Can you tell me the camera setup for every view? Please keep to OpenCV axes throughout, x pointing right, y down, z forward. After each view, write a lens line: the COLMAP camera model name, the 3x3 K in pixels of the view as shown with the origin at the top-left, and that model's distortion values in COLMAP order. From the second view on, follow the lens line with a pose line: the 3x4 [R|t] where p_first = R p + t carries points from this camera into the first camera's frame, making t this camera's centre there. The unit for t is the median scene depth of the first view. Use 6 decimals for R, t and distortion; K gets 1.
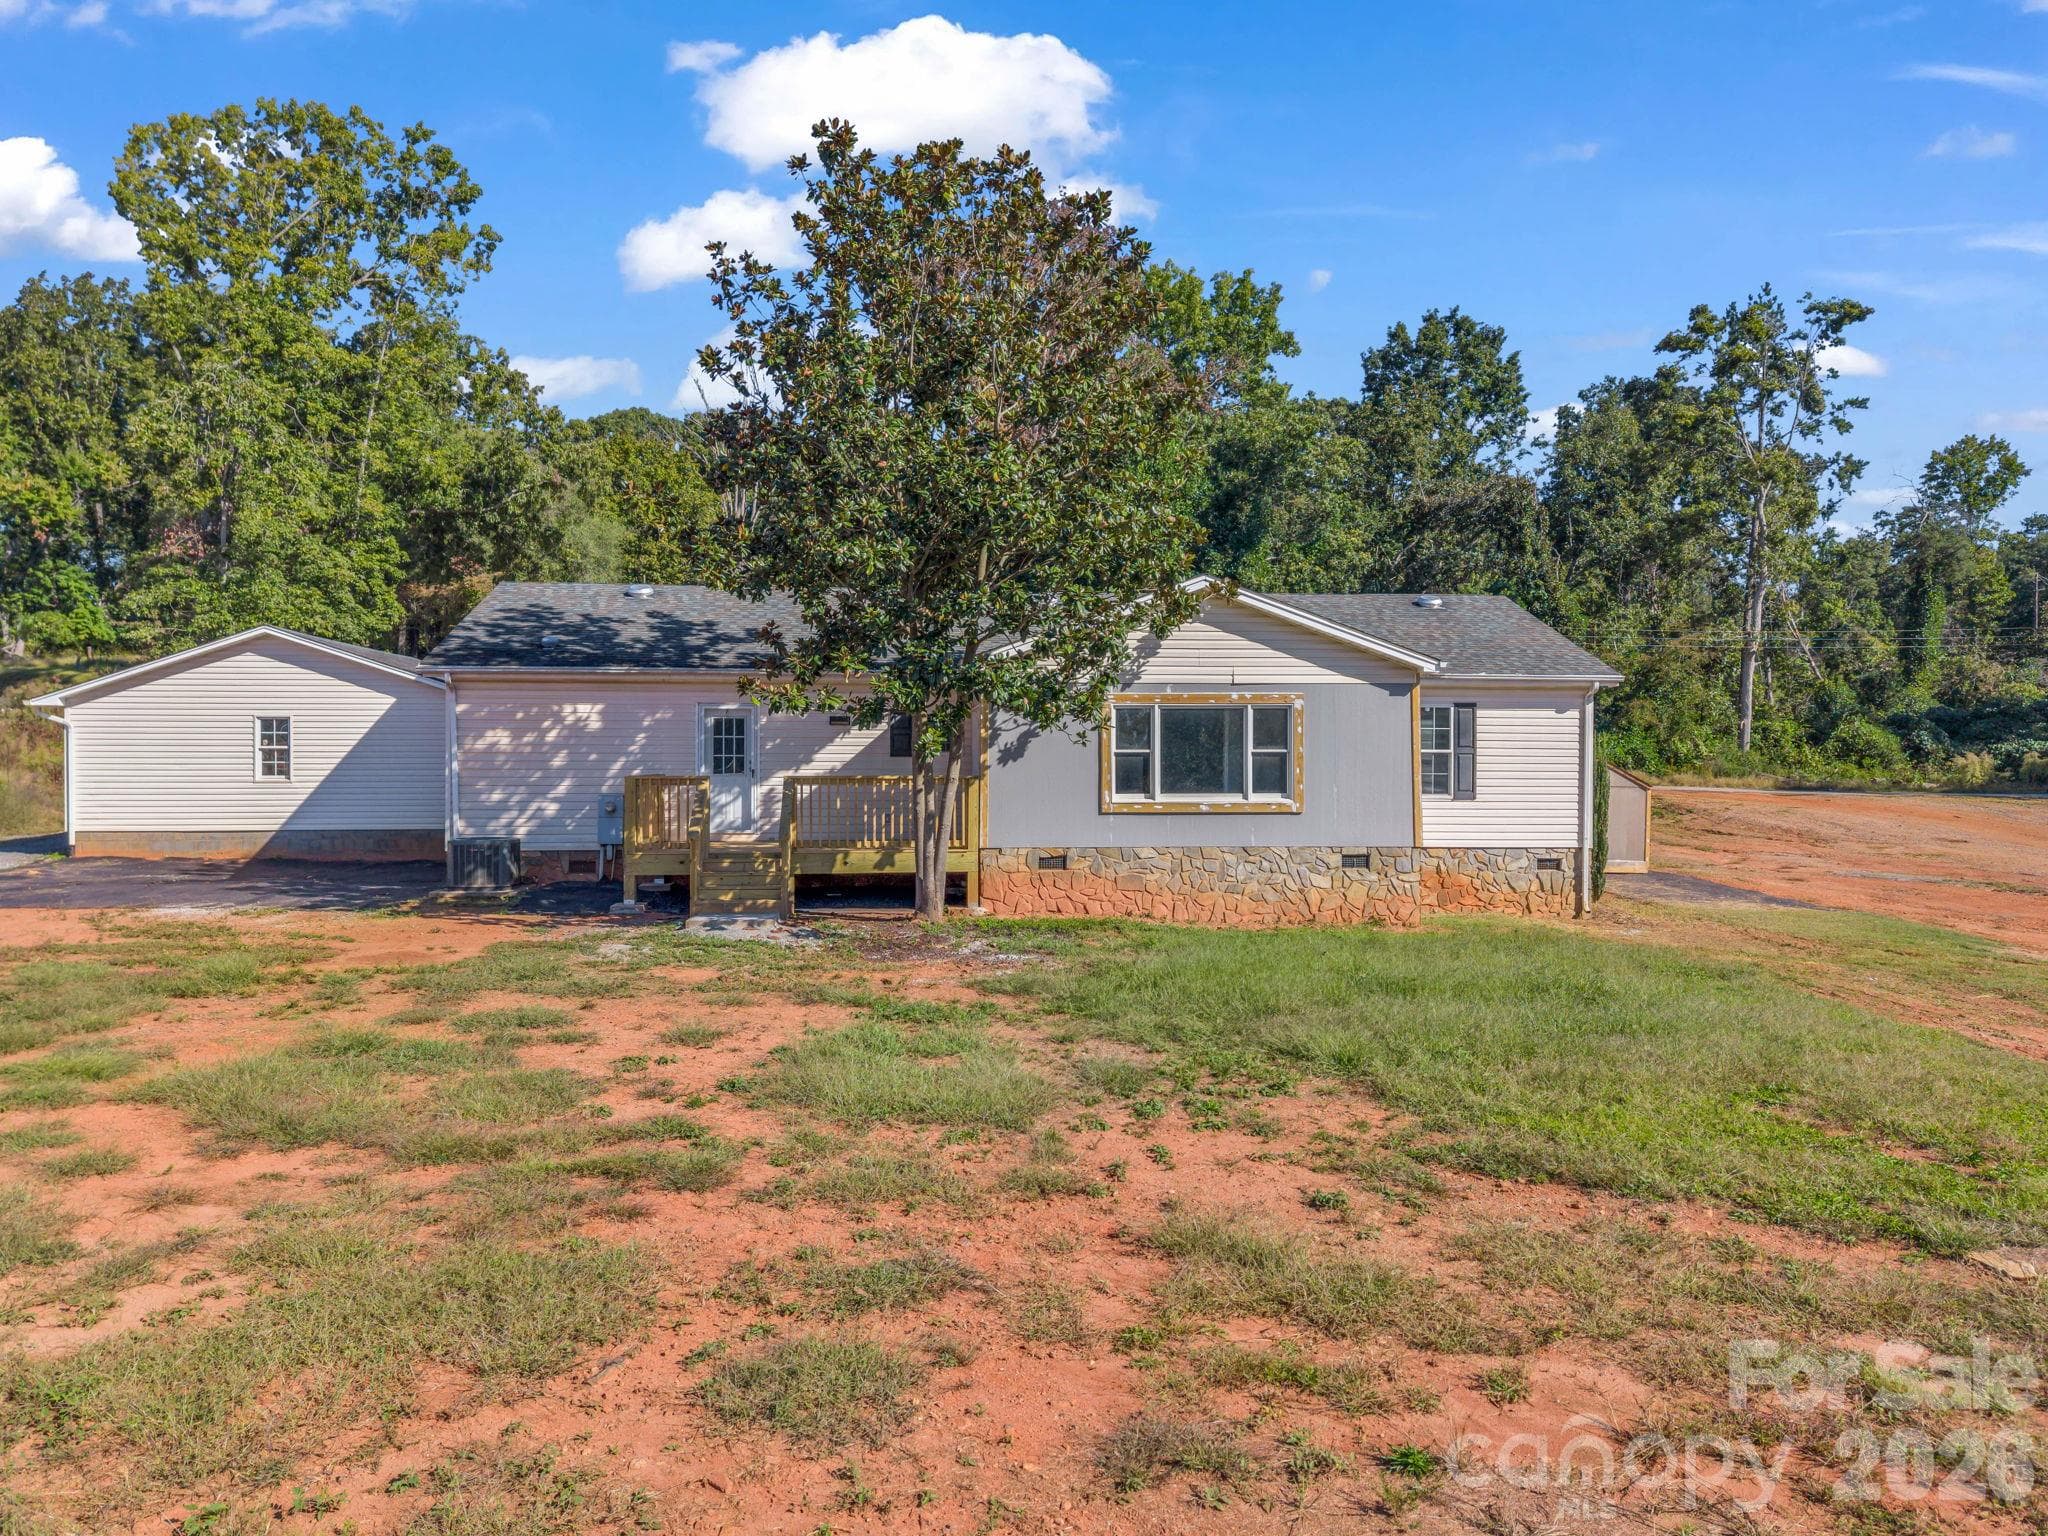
lens RADIAL K [[1280.0, 0, 905.2], [0, 1280.0, 774.5], [0, 0, 1]] dist [0.045346, -0.041947]
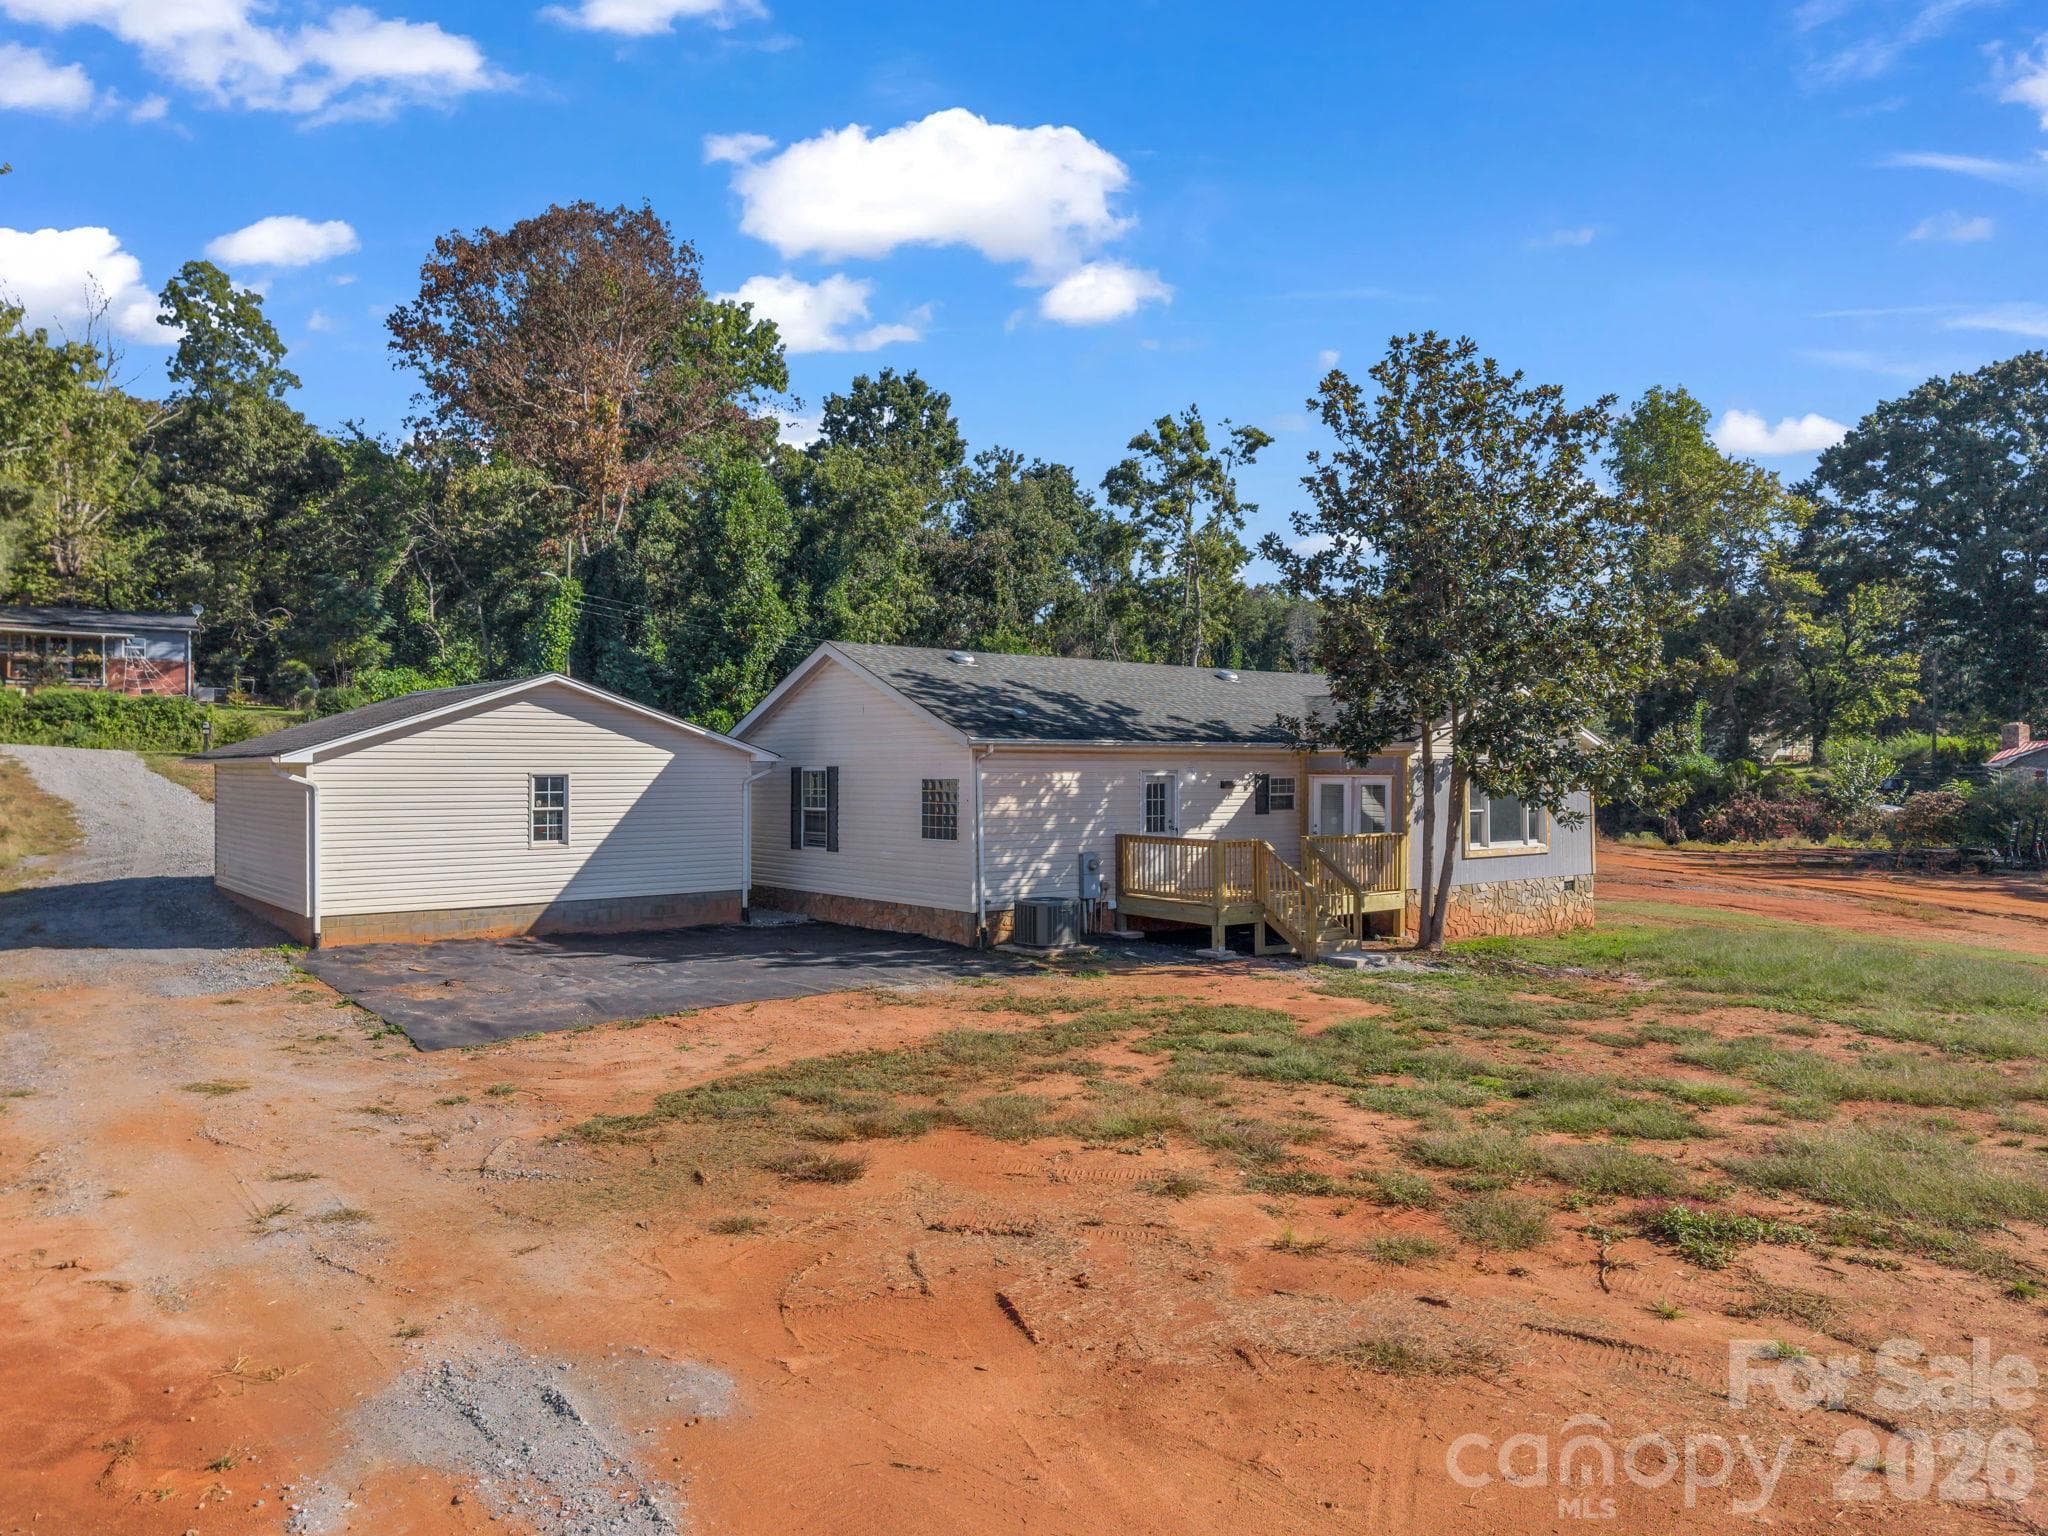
lens RADIAL K [[1305.5, 0, 1015.6], [0, 1305.5, 768.8], [0, 0, 1]] dist [0.077040, -0.106469]
pose [[0.849752, 0.001923, 0.527179, -0.695306], [0.006948, 0.999866, -0.014847, -0.032951], [-0.527137, 0.016279, 0.849624, 0.056564]]
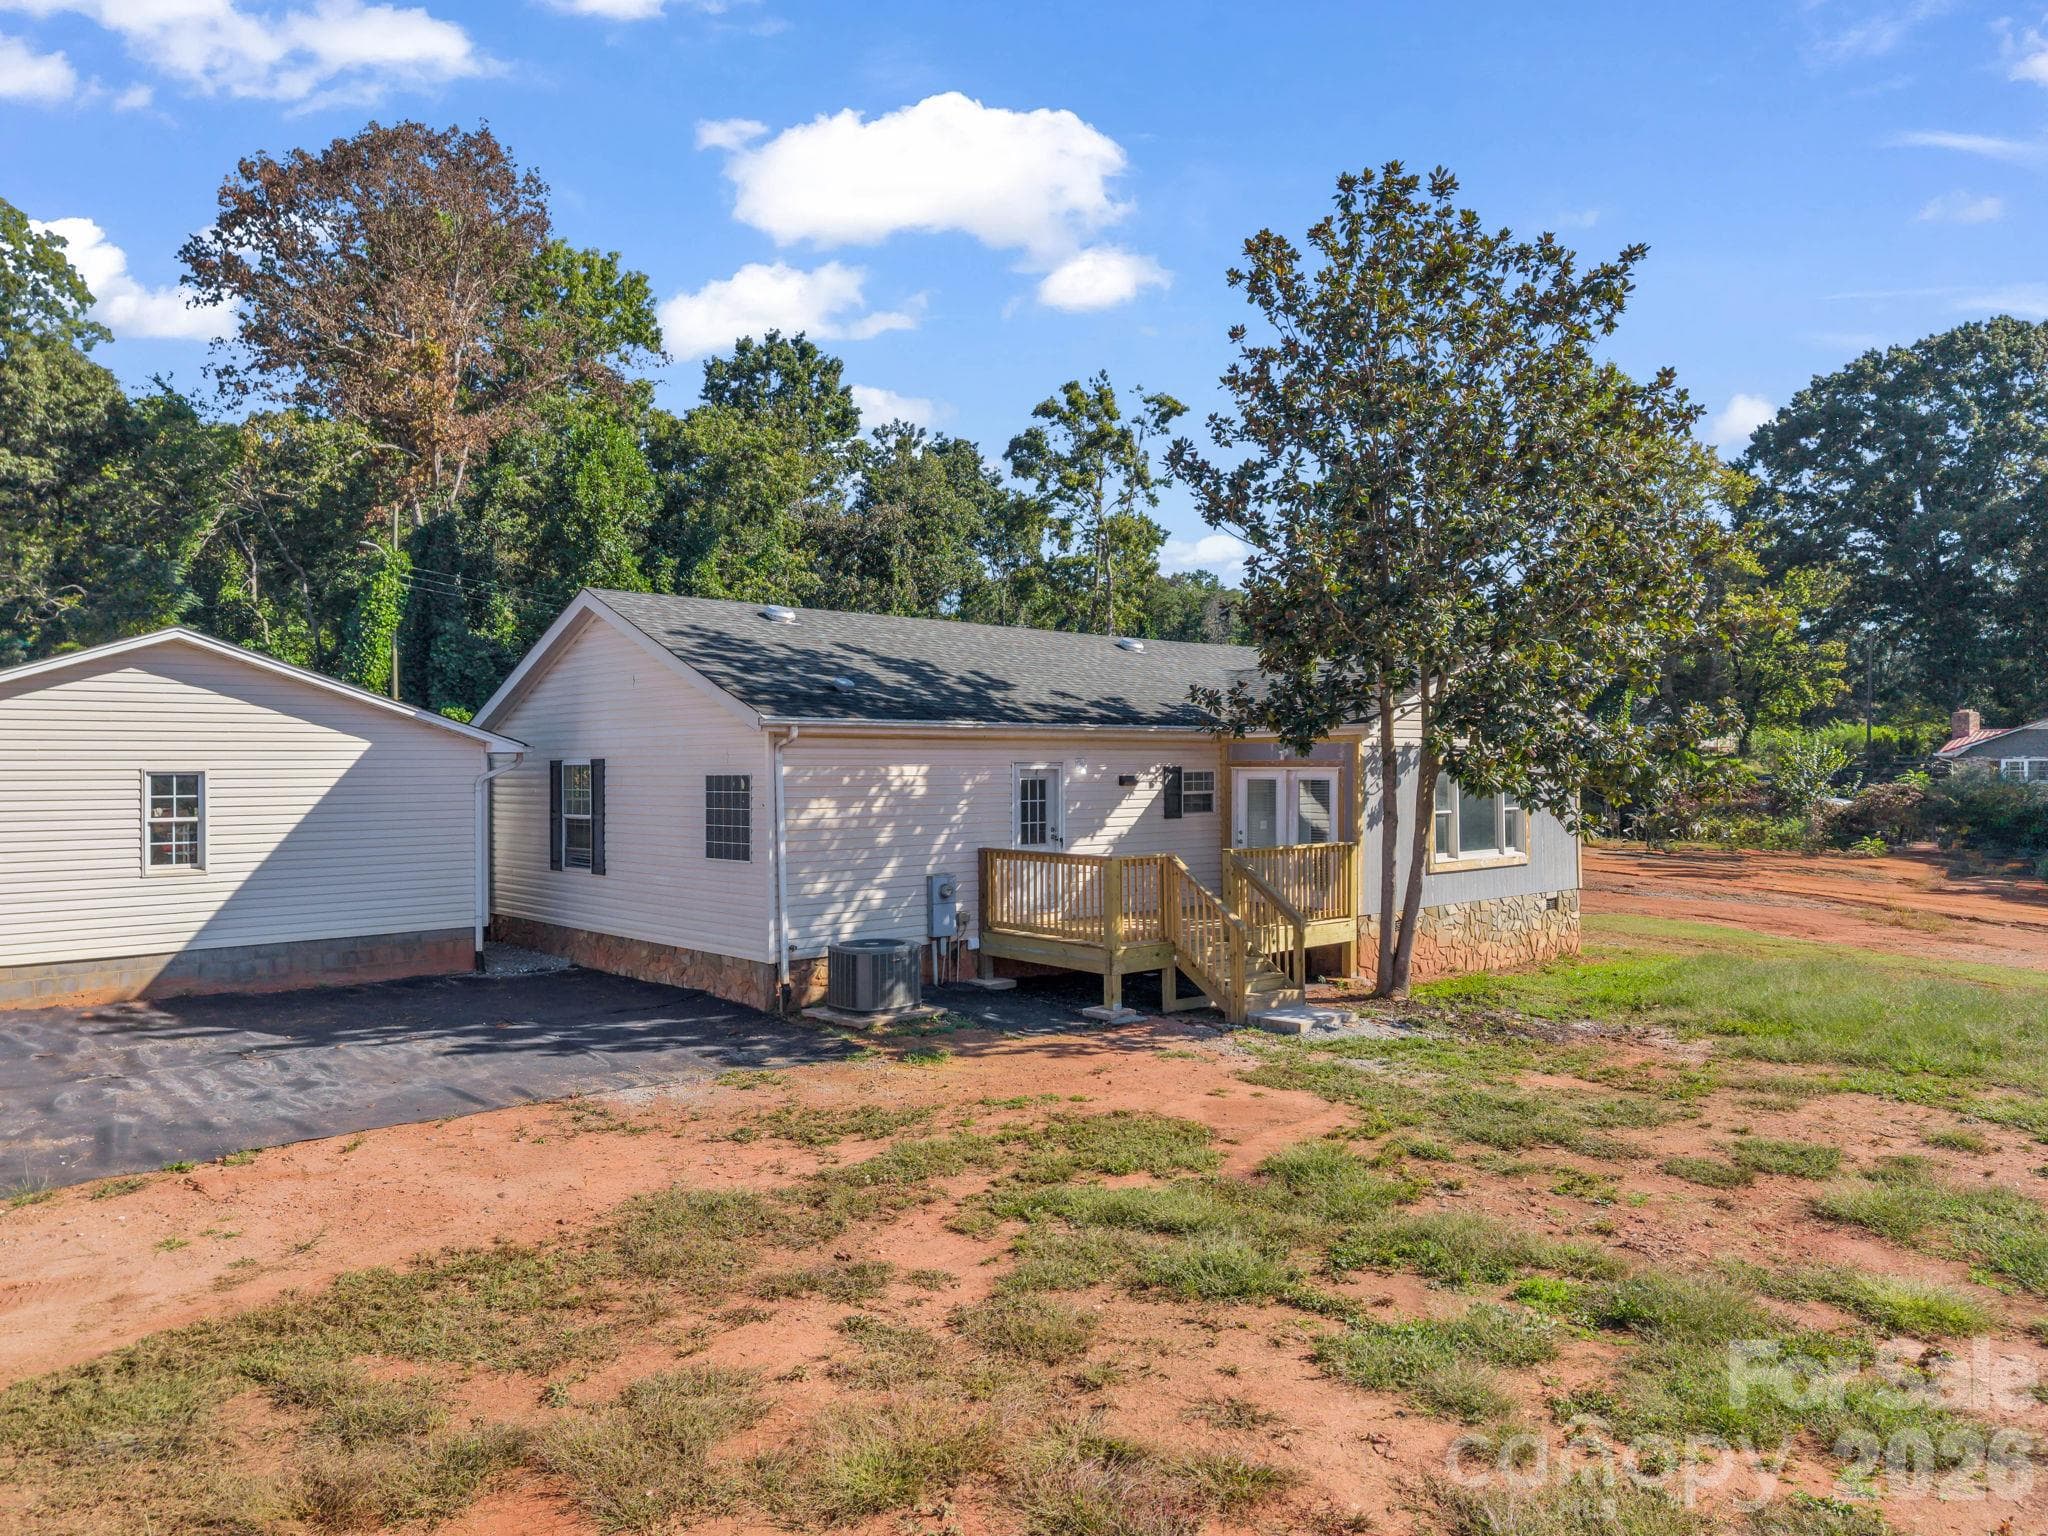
lens RADIAL K [[1368.7, 0, 1024.0], [0, 1368.7, 768.0], [0, 0, 1]] dist [0.054254, -0.059328]
pose [[0.808852, -0.003437, 0.588002, -0.551637], [0.012598, 0.999855, -0.011486, -0.033442], [-0.587877, 0.016698, 0.808778, 0.207903]]
